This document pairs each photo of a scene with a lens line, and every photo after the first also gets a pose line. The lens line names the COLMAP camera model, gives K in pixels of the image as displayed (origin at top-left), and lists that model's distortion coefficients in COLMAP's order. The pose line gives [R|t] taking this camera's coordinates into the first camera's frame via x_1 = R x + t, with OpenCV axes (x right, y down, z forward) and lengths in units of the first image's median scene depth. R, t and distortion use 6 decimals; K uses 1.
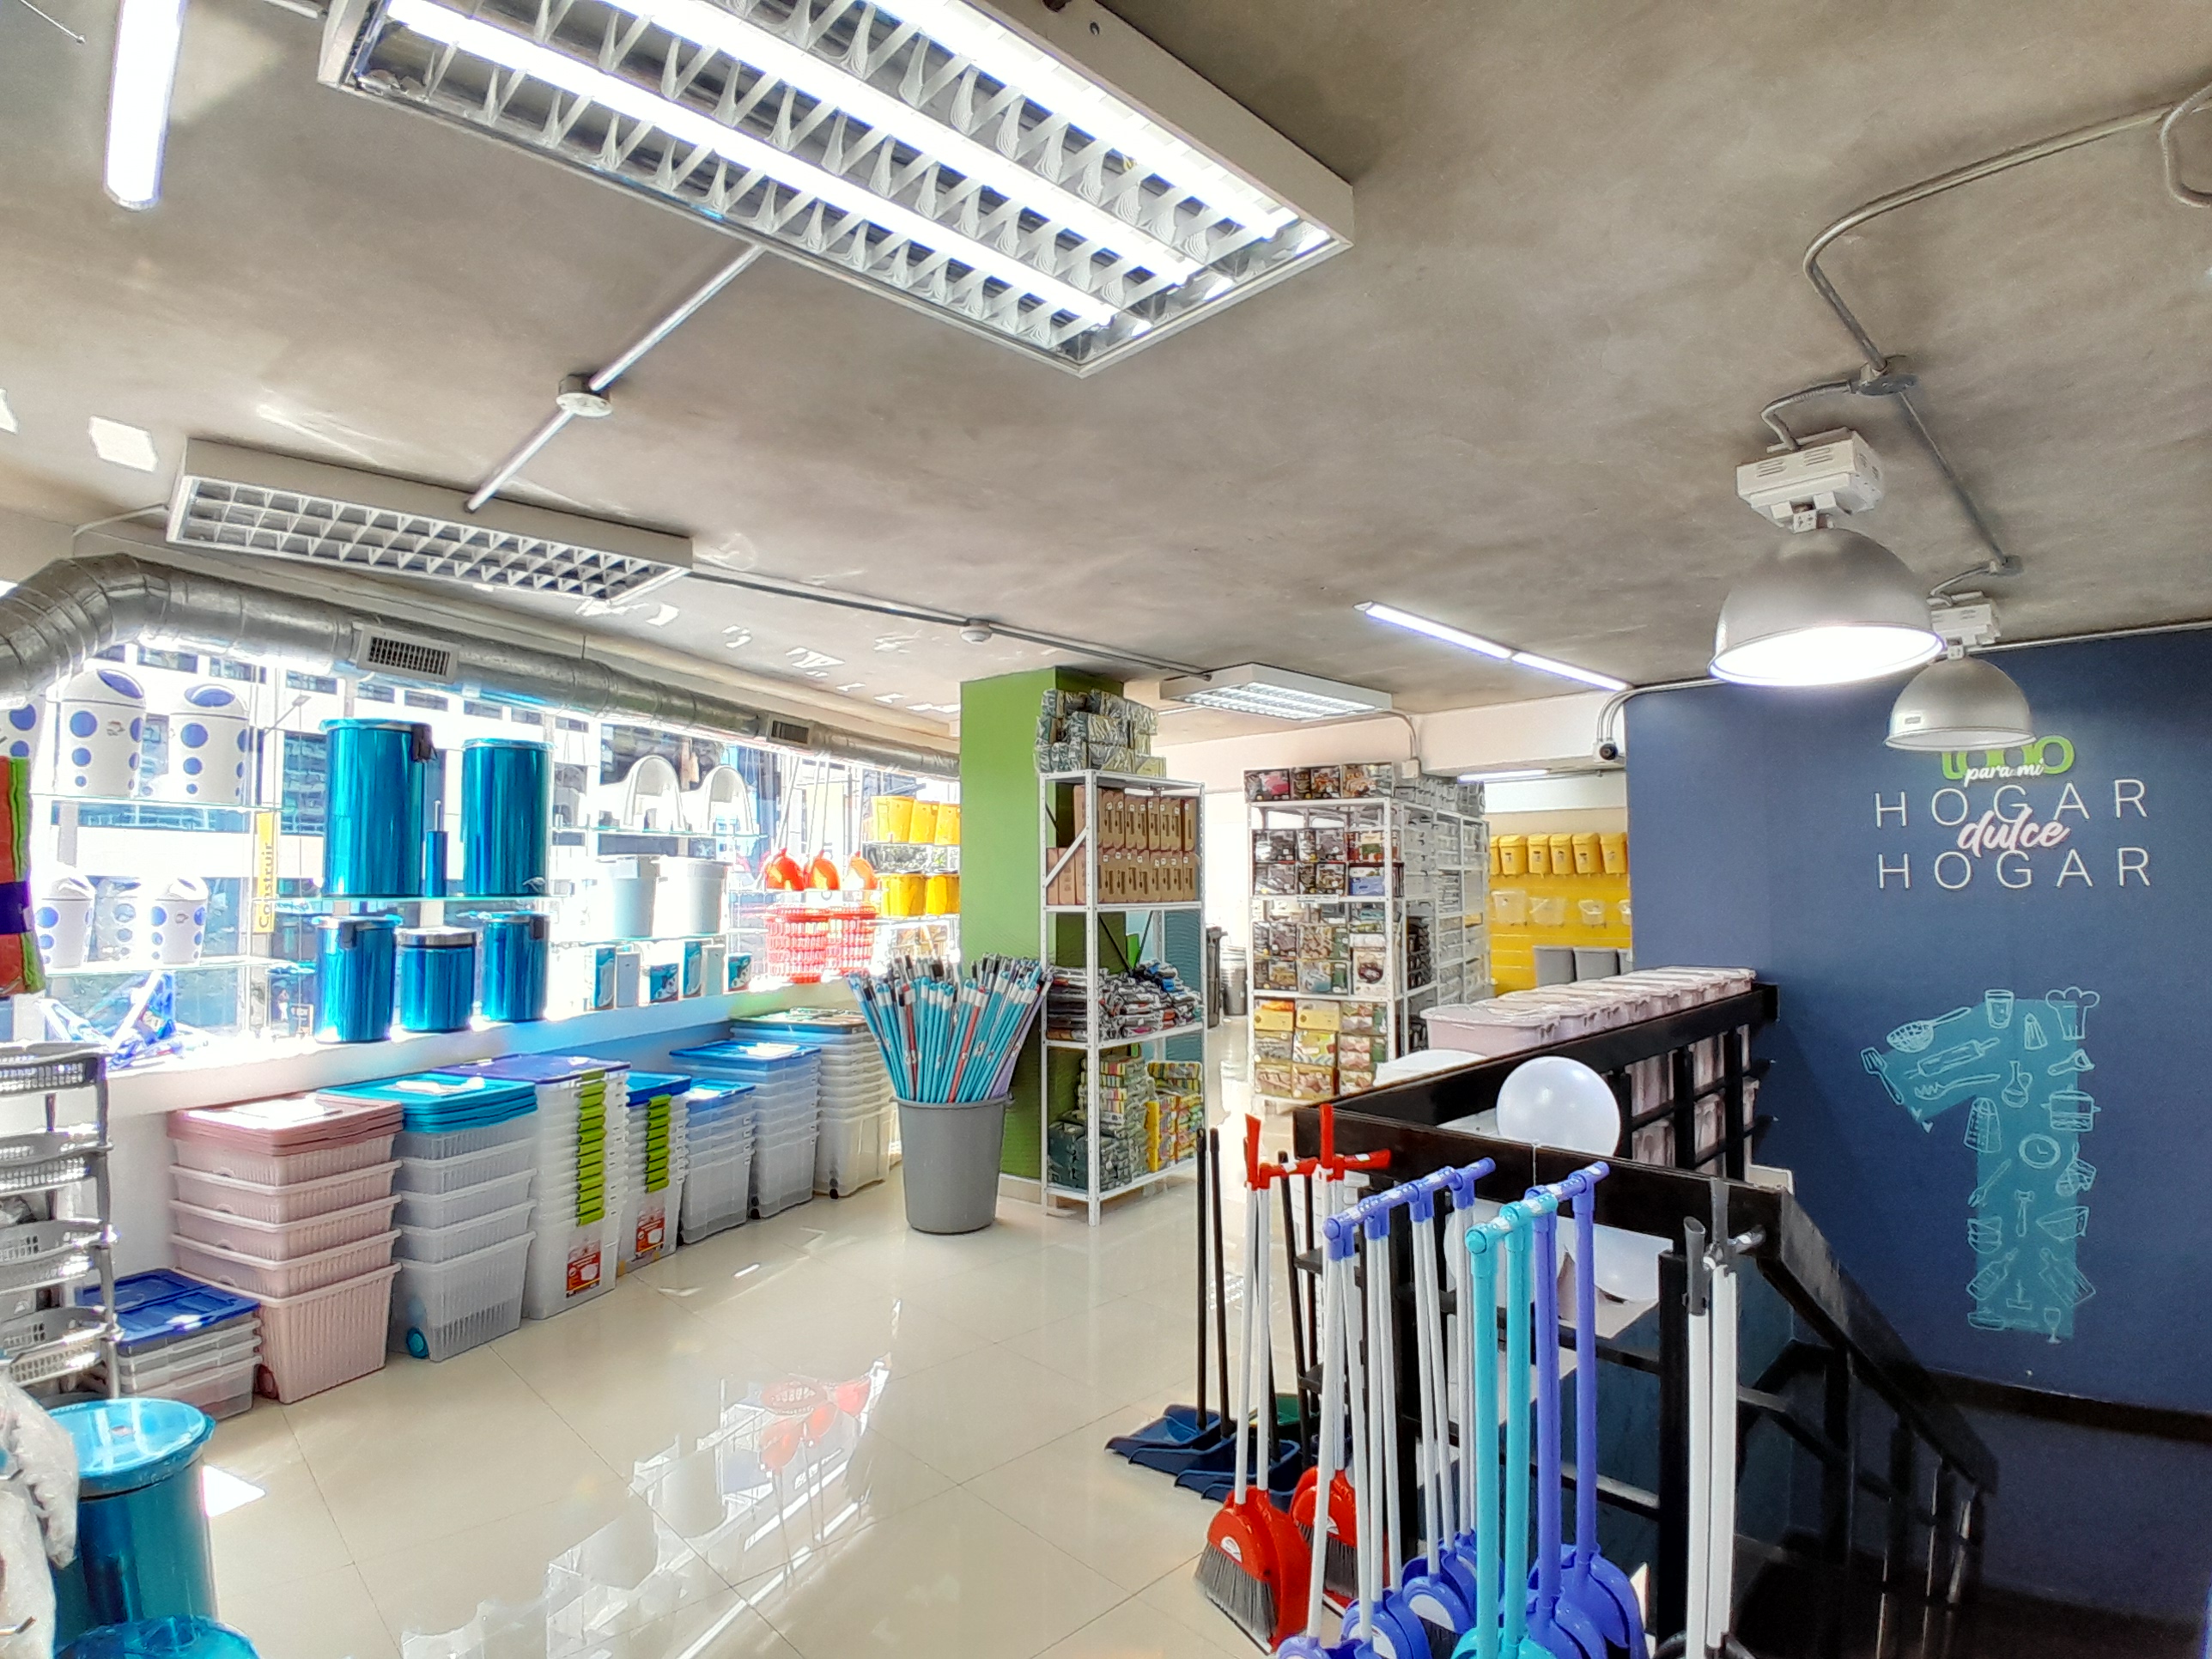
lens RADIAL K [[1102.2, 0, 1106.0], [0, 1102.2, 829.5], [0, 0, 1]] dist [0.000852, -0.043102]
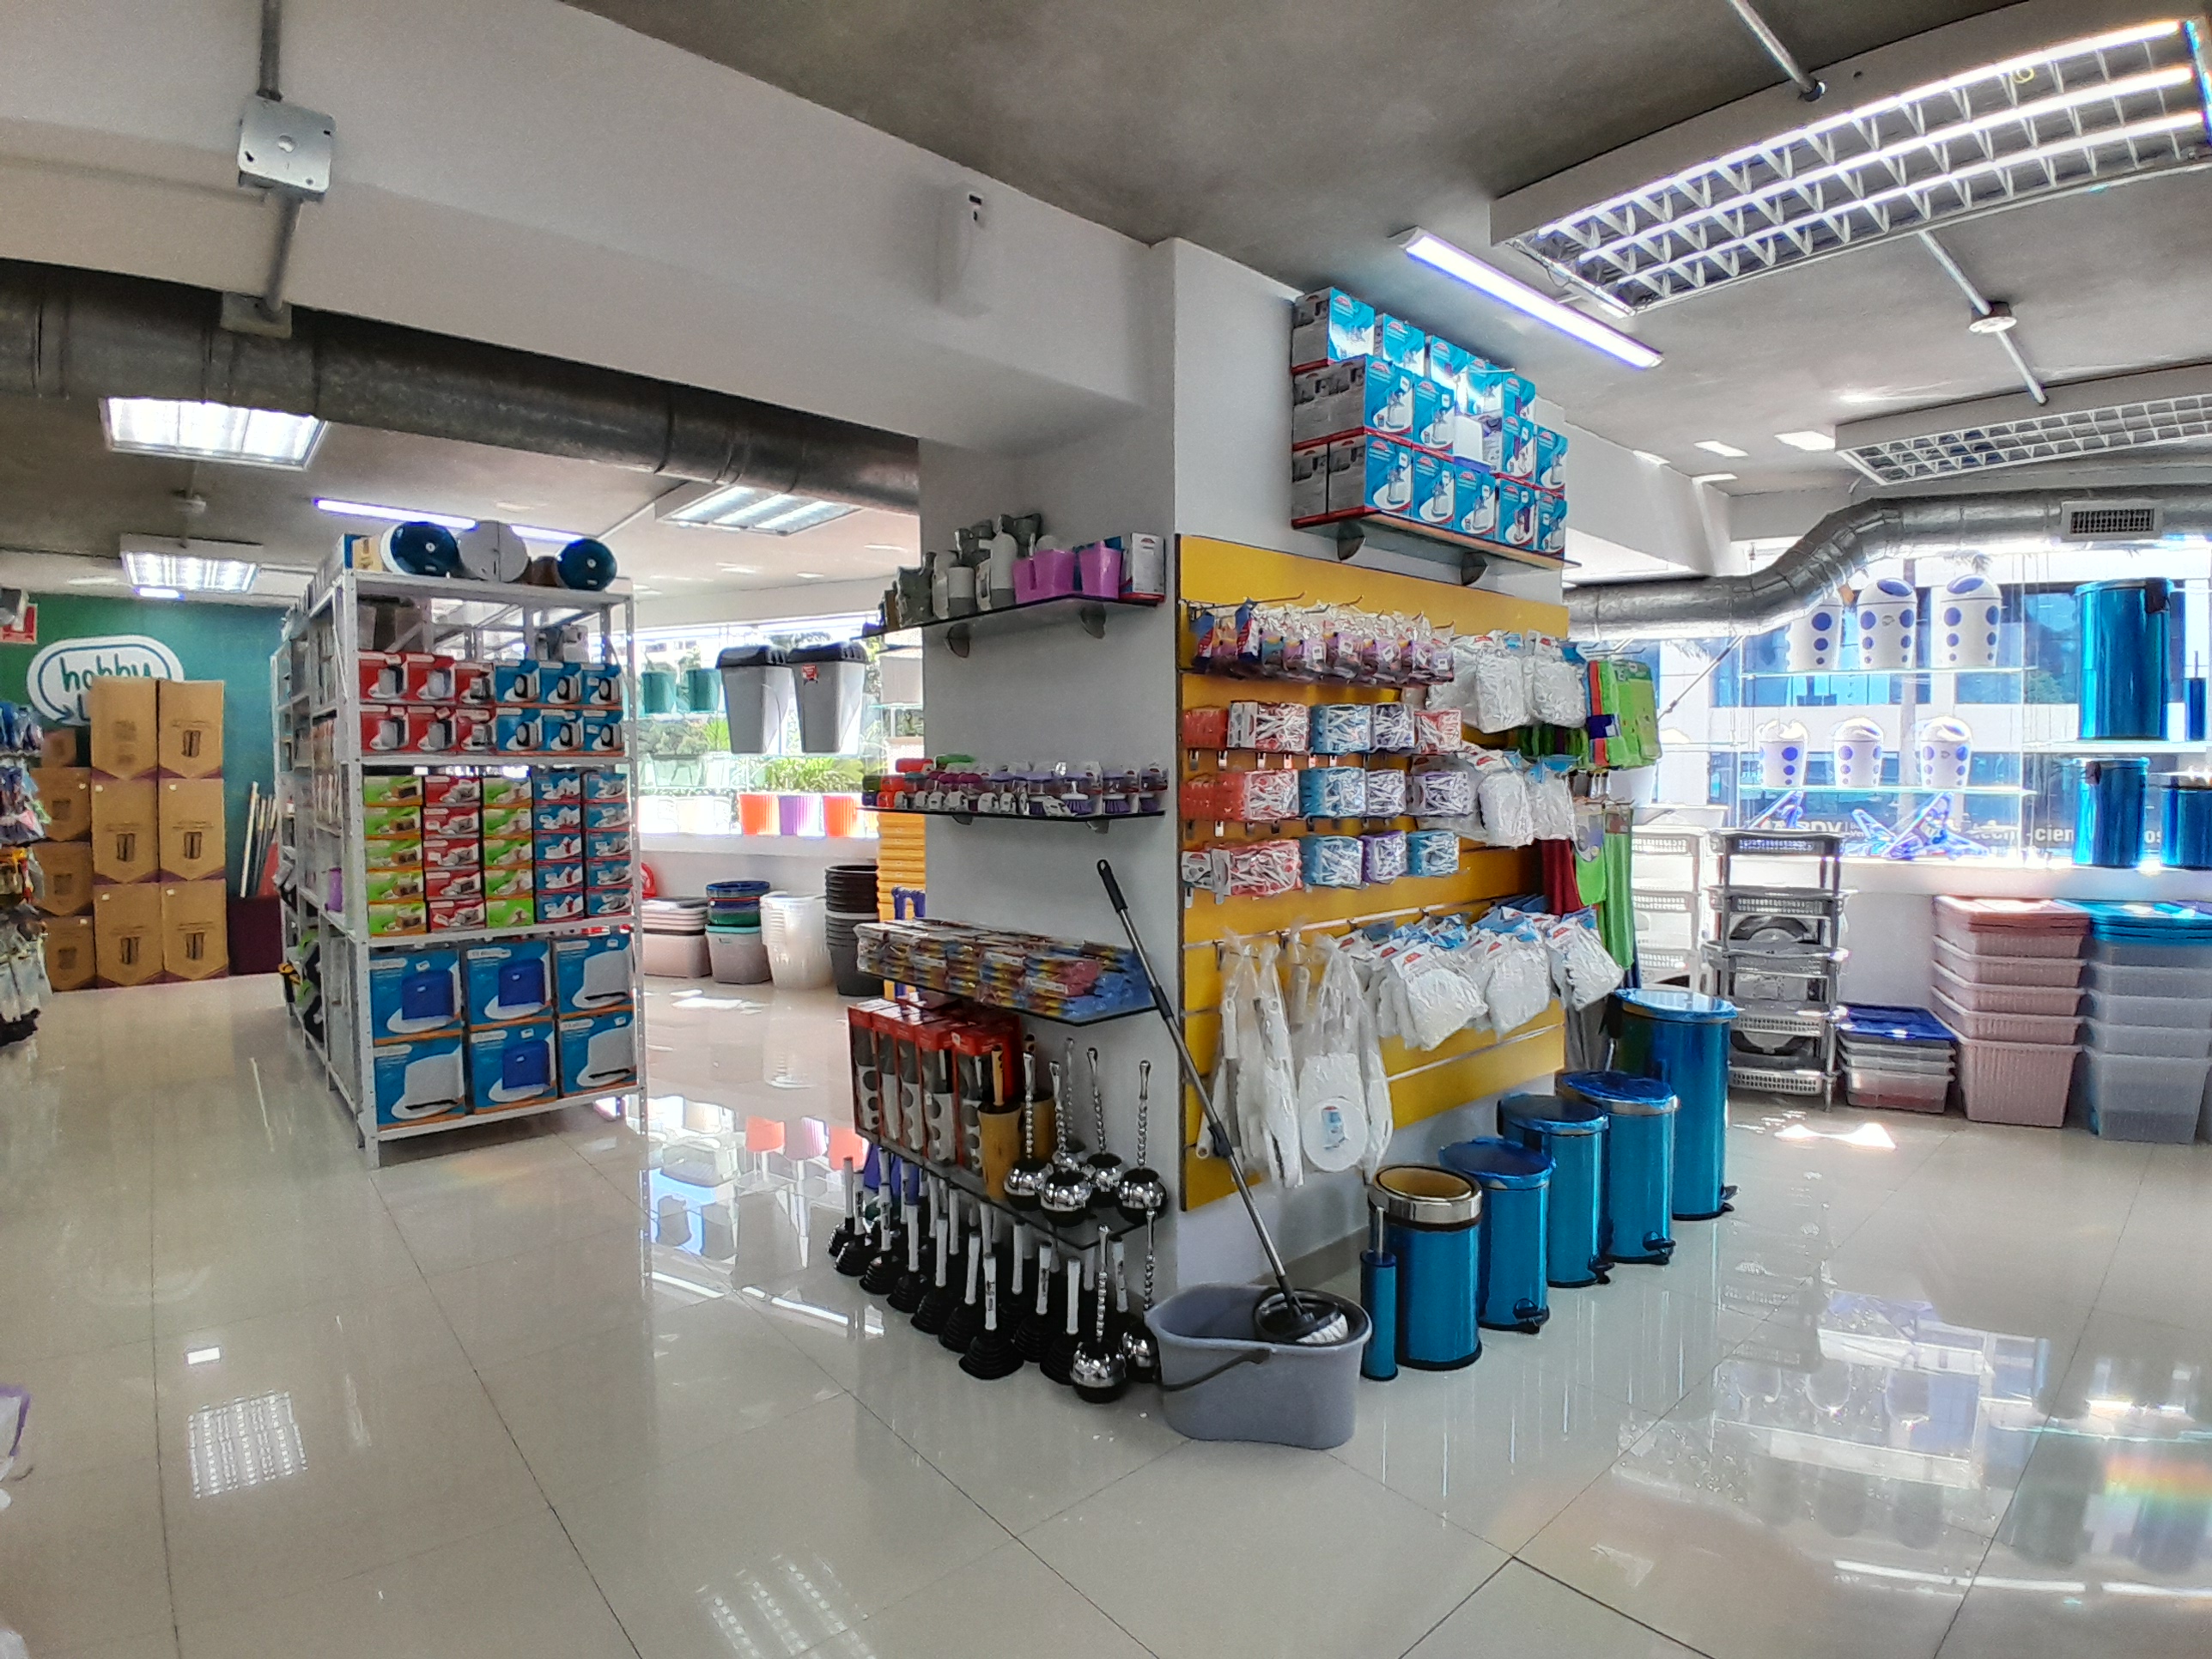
lens RADIAL K [[1105.7, 0, 1106.0], [0, 1105.7, 829.5], [0, 0, 1]] dist [-0.029275, -0.044317]
pose [[-0.043154, 0.052559, -0.997685, 0.510884], [0.067274, 0.996502, 0.049587, 0.038284], [0.996801, -0.064979, -0.046539, 0.010987]]
